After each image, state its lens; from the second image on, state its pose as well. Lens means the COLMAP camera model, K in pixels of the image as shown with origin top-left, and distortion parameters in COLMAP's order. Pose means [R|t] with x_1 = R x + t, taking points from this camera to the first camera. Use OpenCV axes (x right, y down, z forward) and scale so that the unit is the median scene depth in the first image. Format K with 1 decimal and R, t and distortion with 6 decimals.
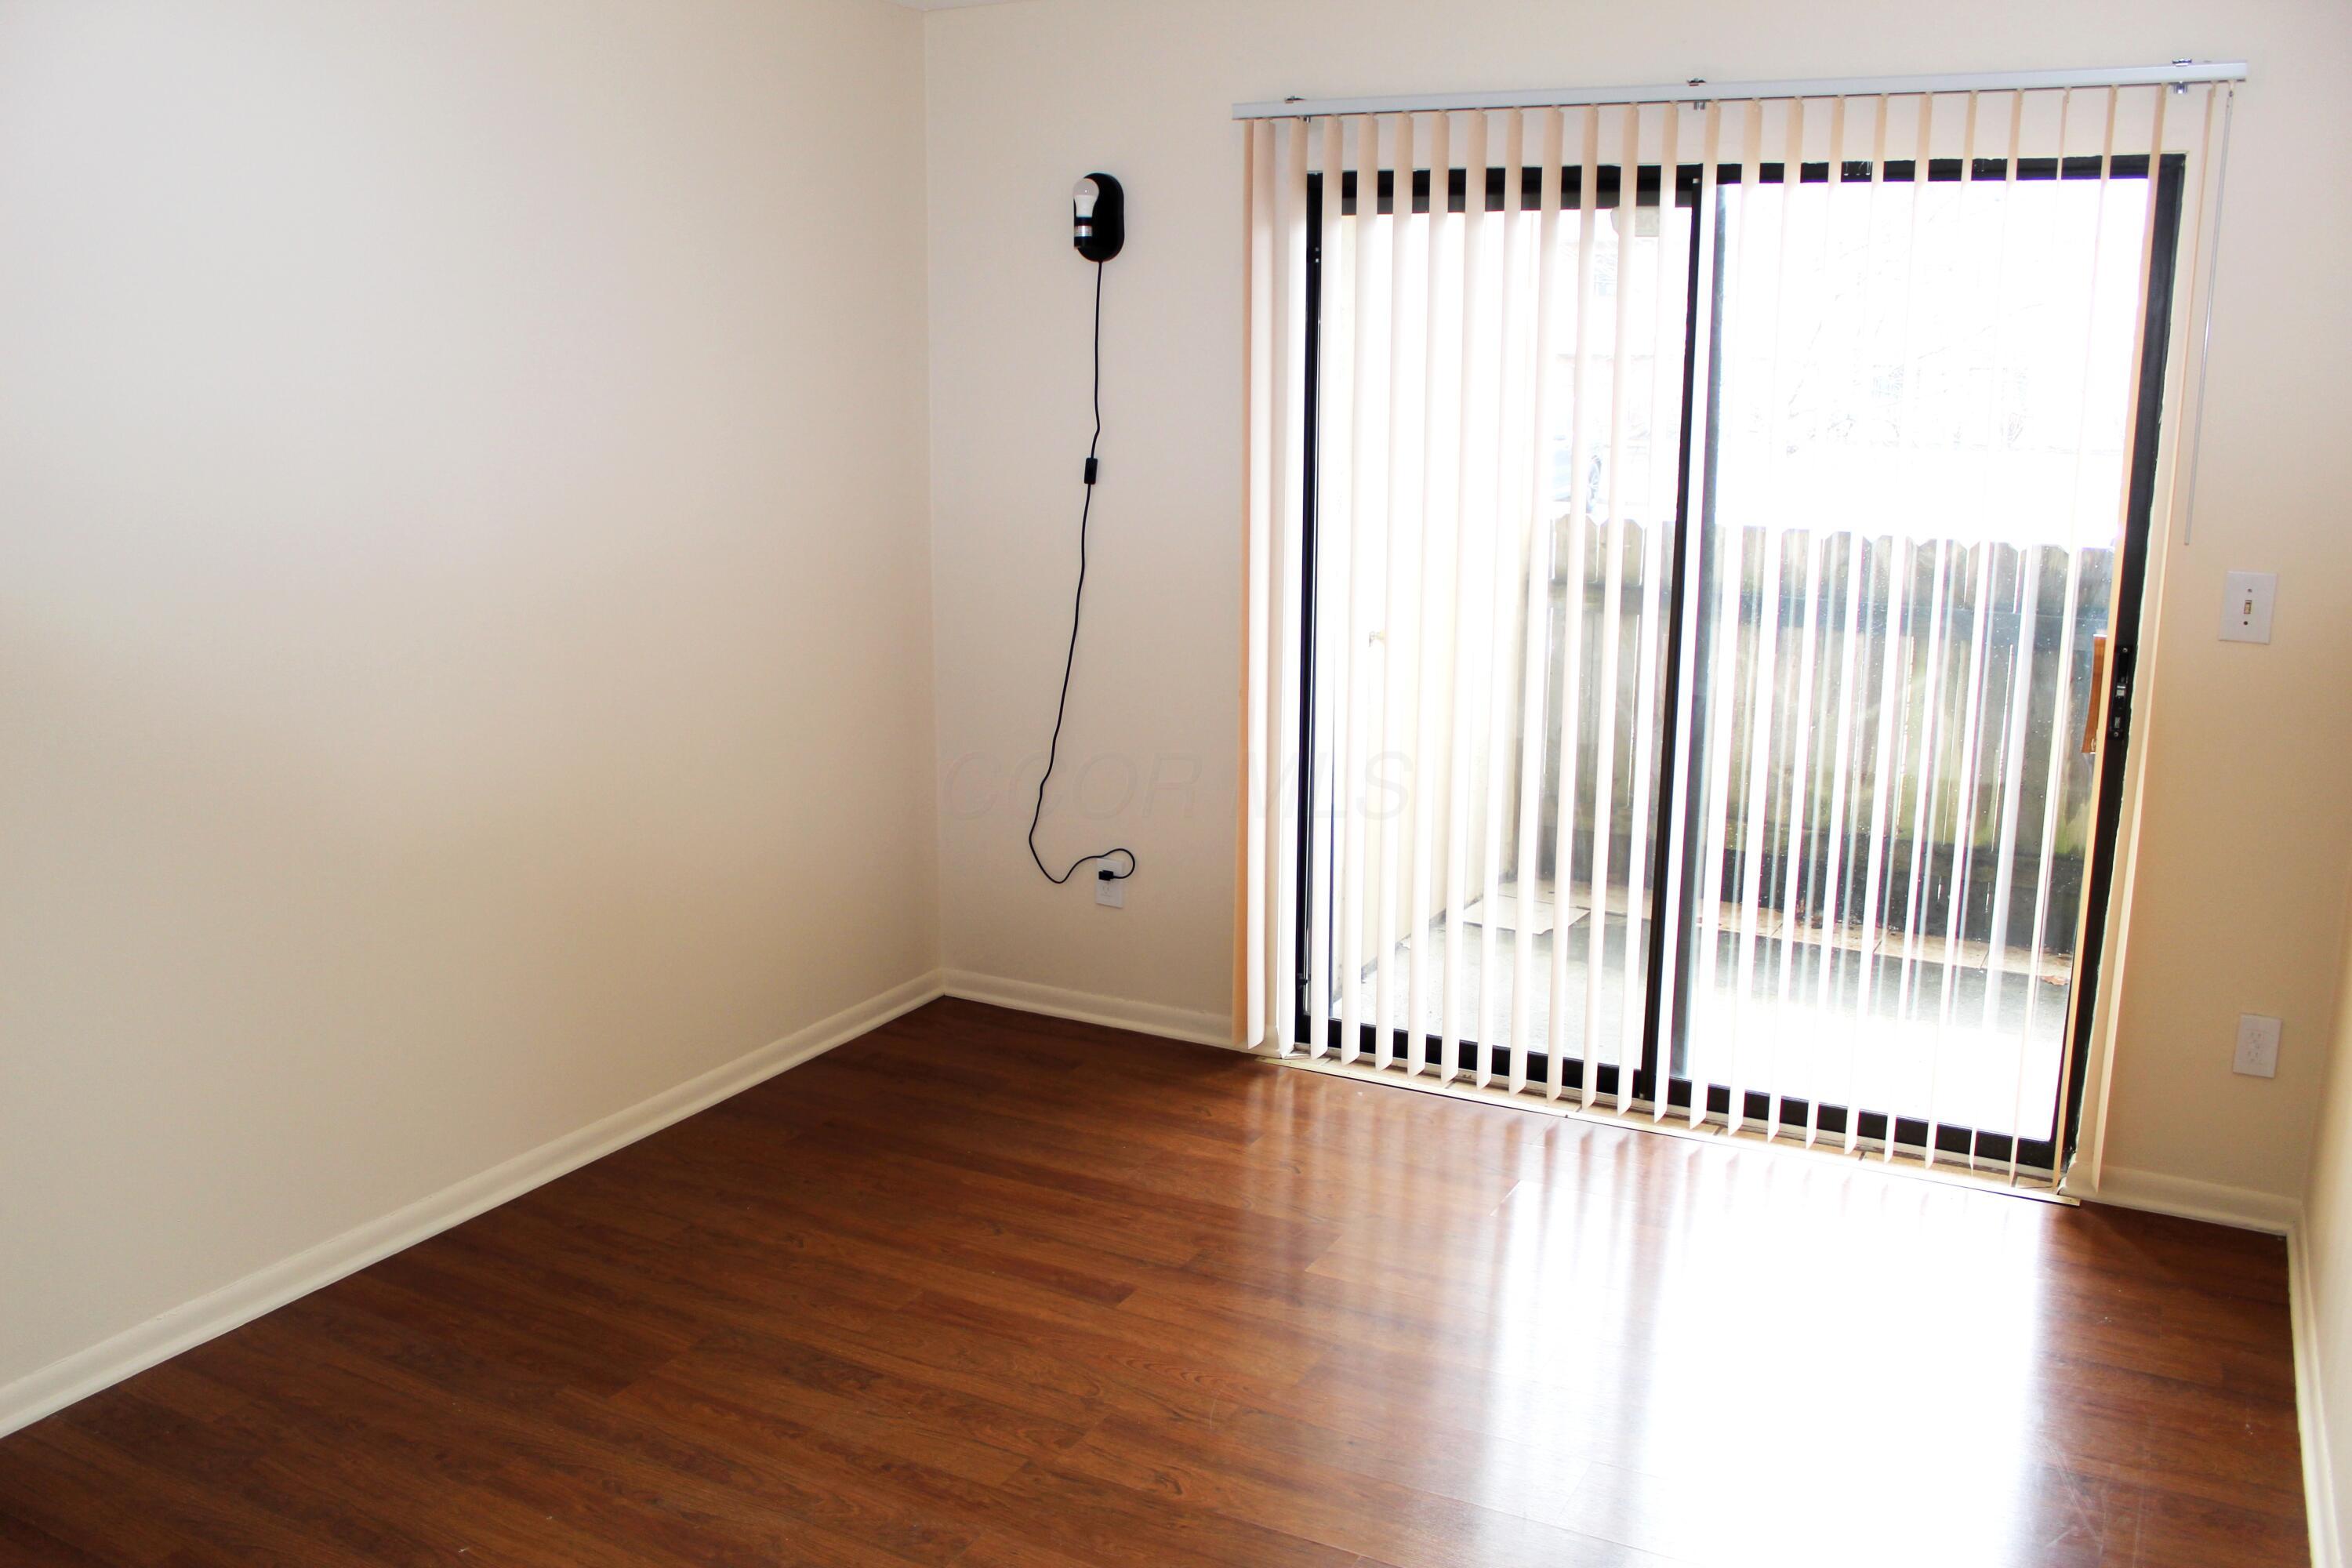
lens RADIAL K [[1946.1, 0, 1176.0], [0, 1946.1, 784.0], [0, 0, 1]] dist [-0.158640, 0.130288]
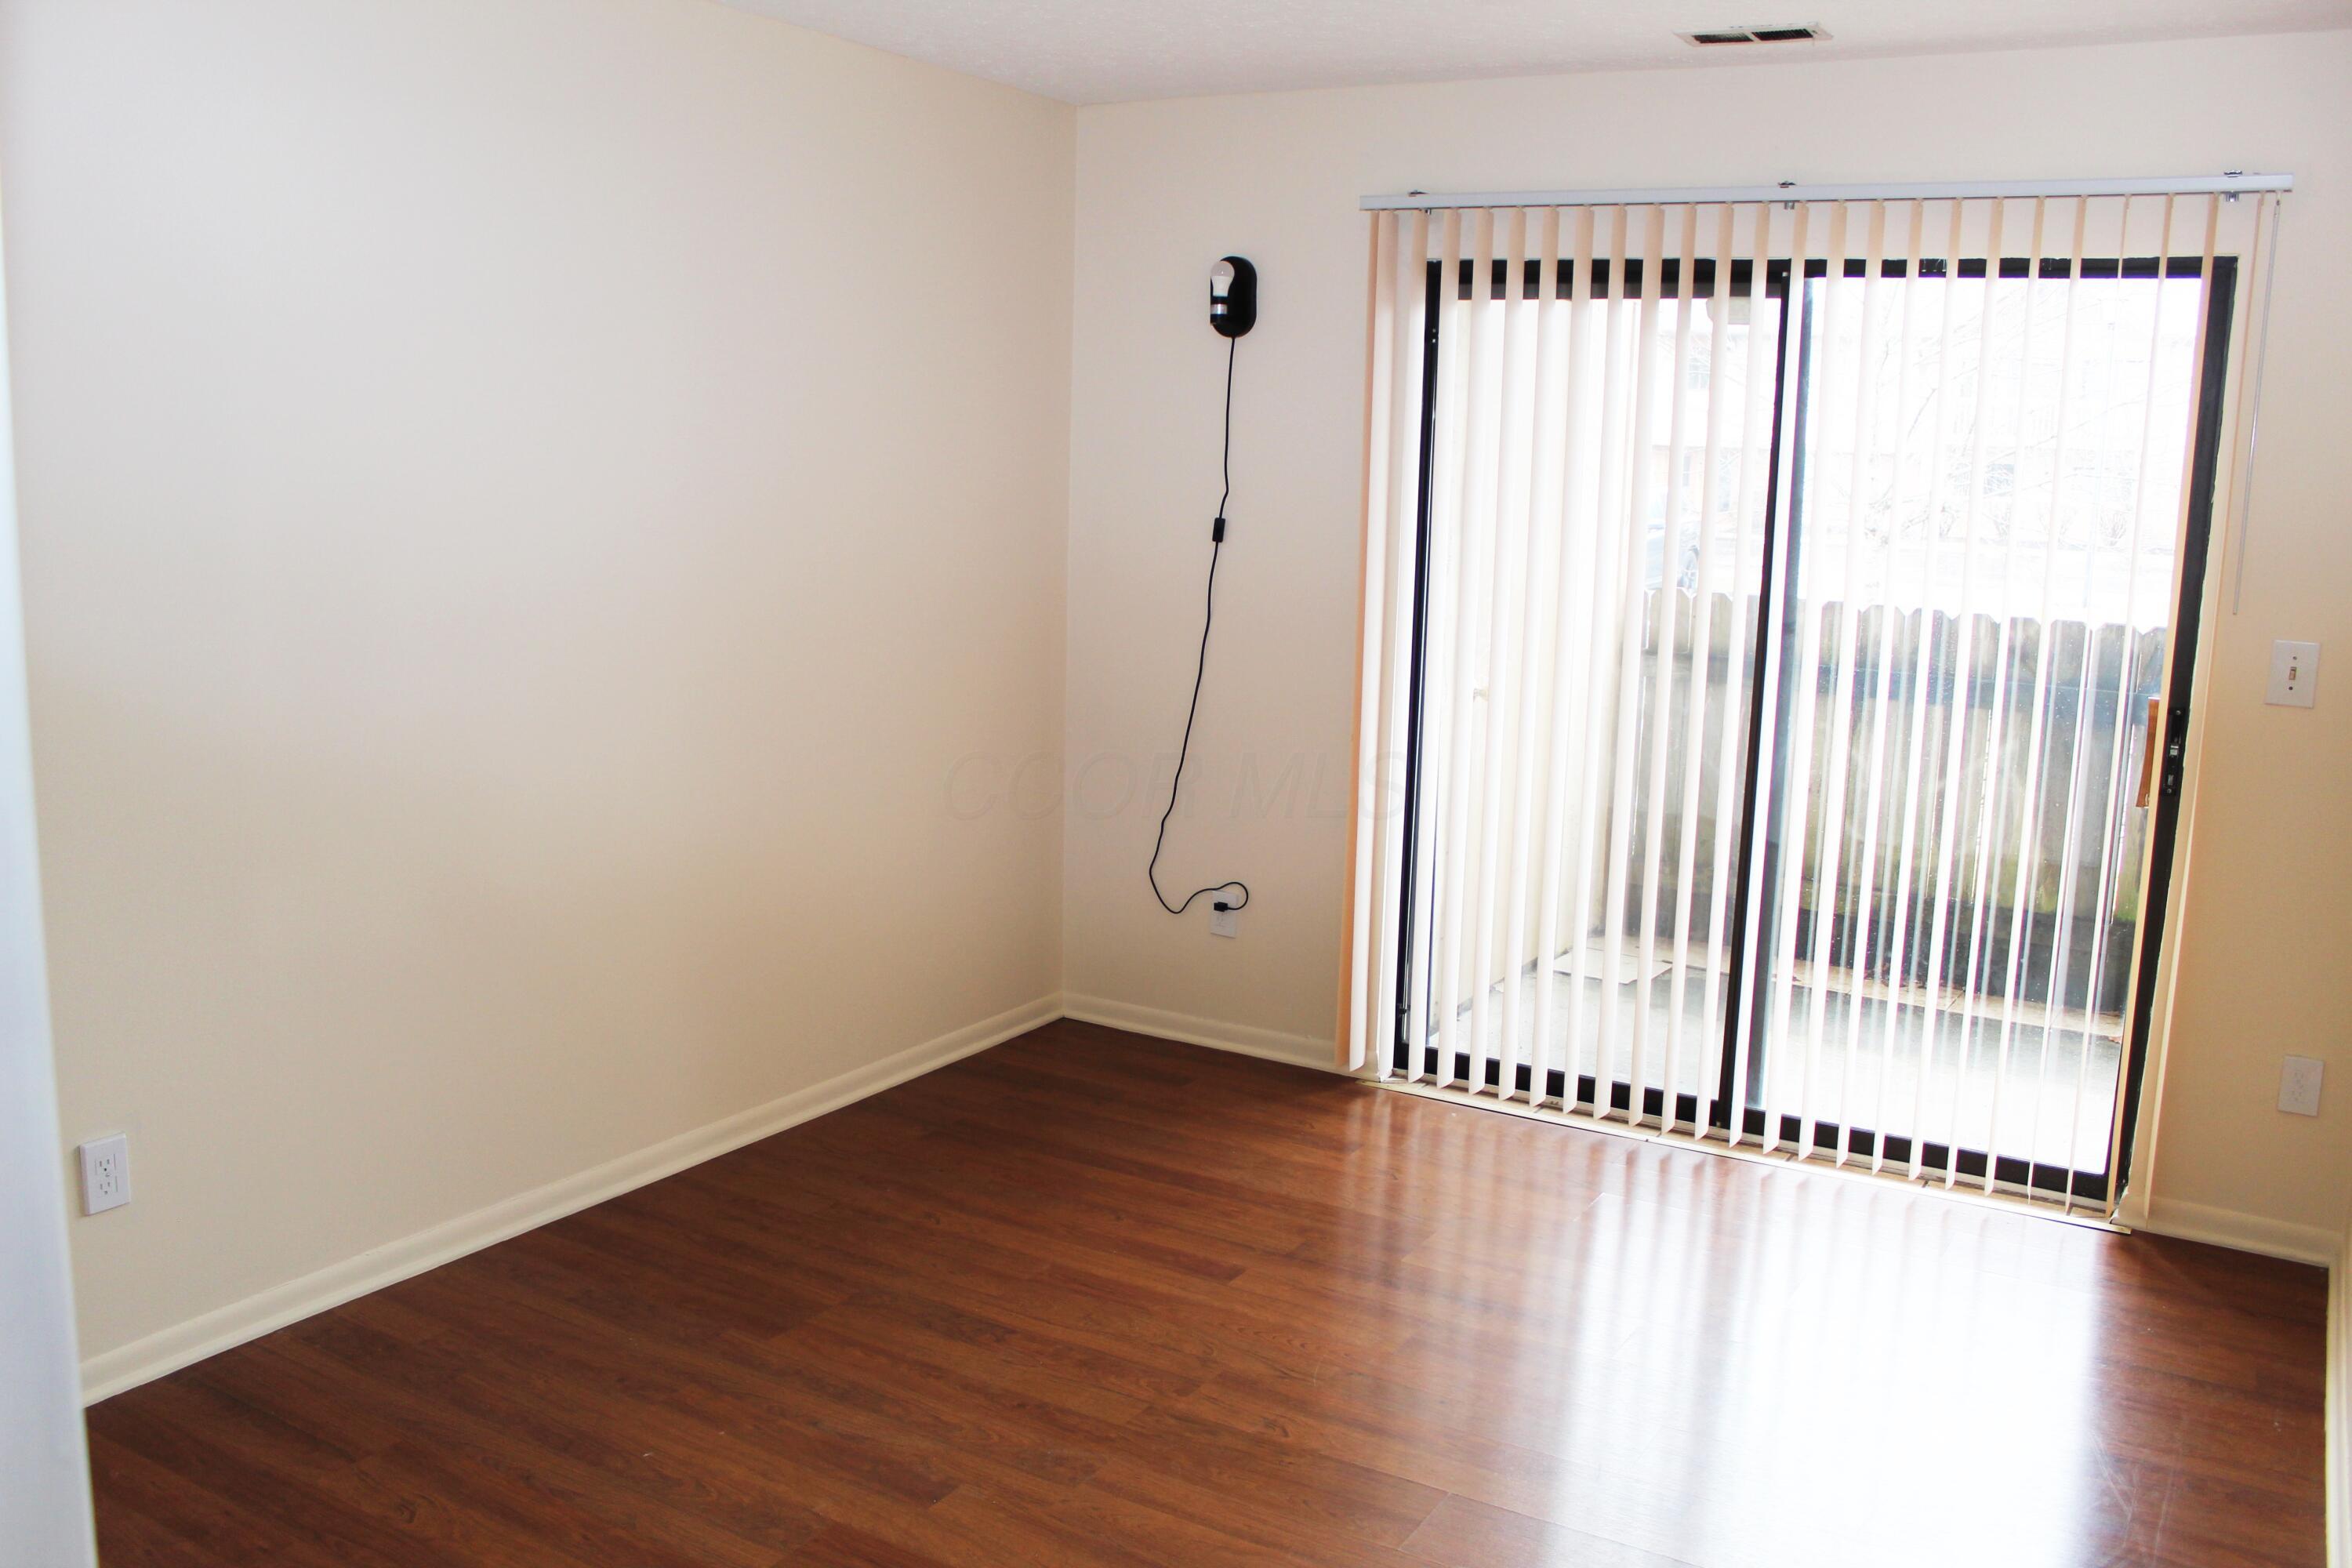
lens RADIAL K [[1946.1, 0, 1176.0], [0, 1946.1, 784.0], [0, 0, 1]] dist [-0.158640, 0.130288]
pose [[0.998498, 0.029435, -0.046216, -0.016204], [-0.031354, 0.998652, -0.041365, 0.030741], [0.044936, 0.042752, 0.998075, -0.091452]]
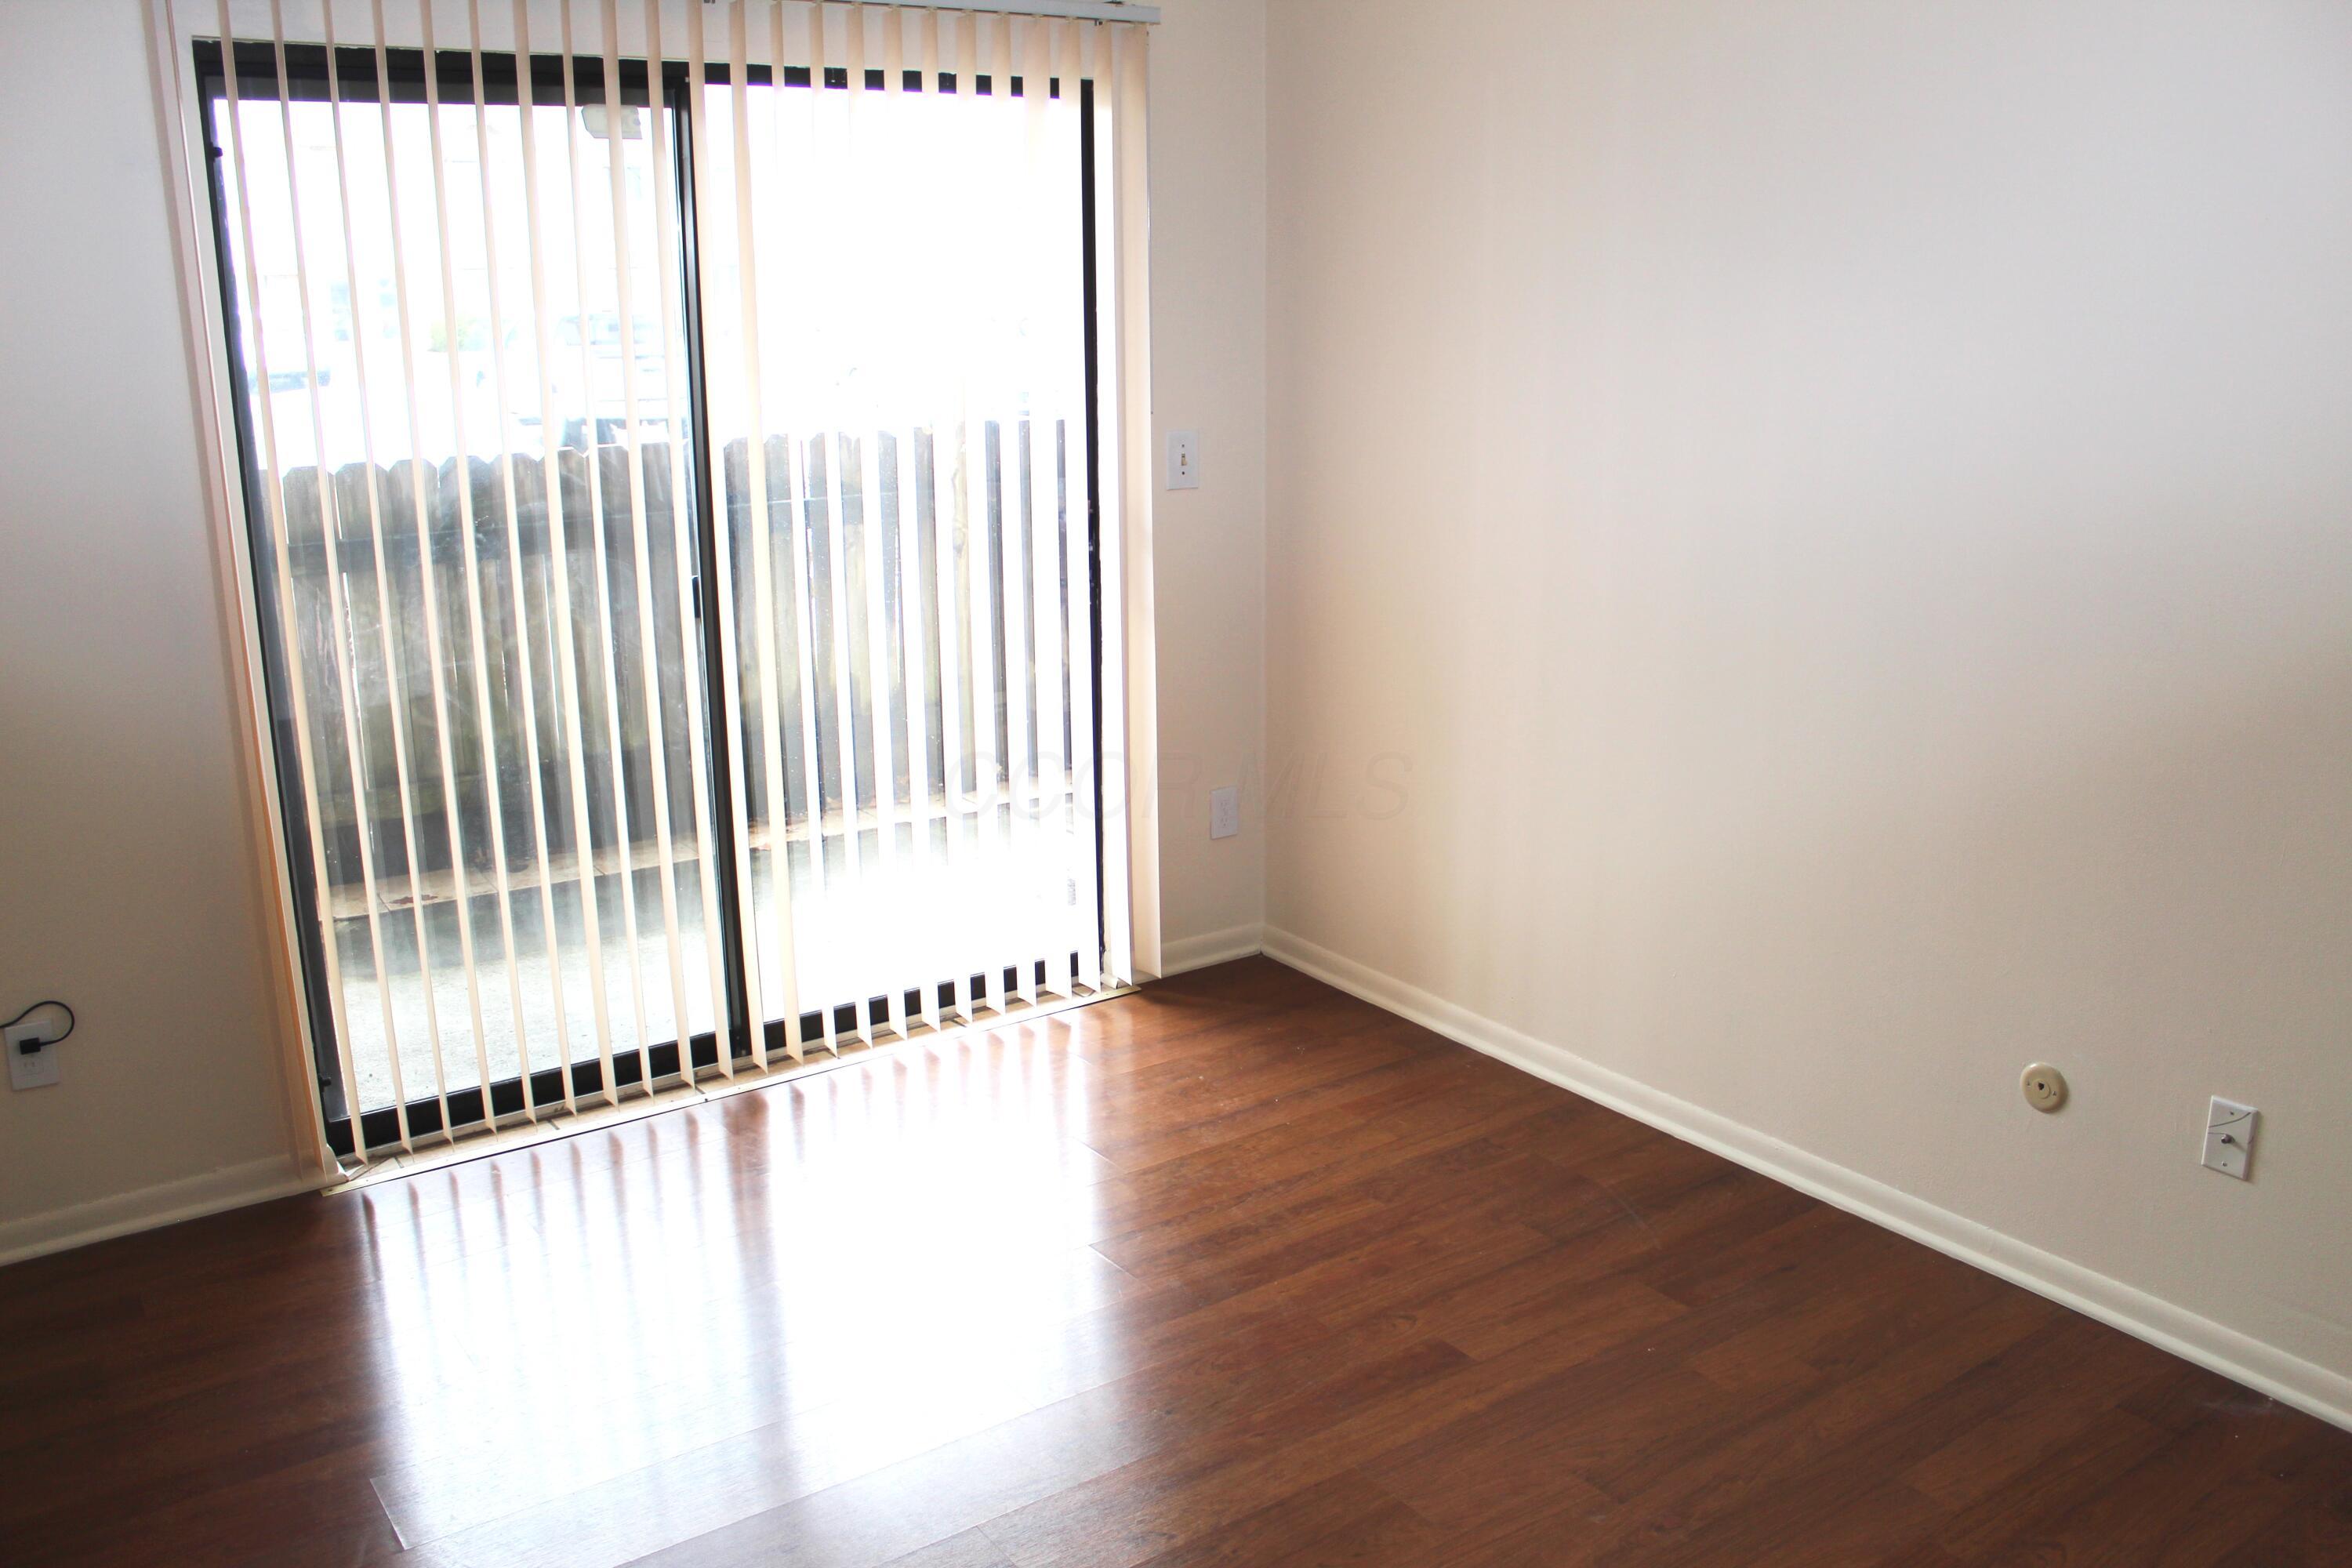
lens RADIAL K [[1946.1, 0, 1176.0], [0, 1946.1, 784.0], [0, 0, 1]] dist [-0.158640, 0.130288]
pose [[0.453348, -0.238562, 0.858815, -0.501657], [0.200117, 0.966161, 0.162744, -0.088236], [-0.868579, 0.098084, 0.485747, 0.380399]]
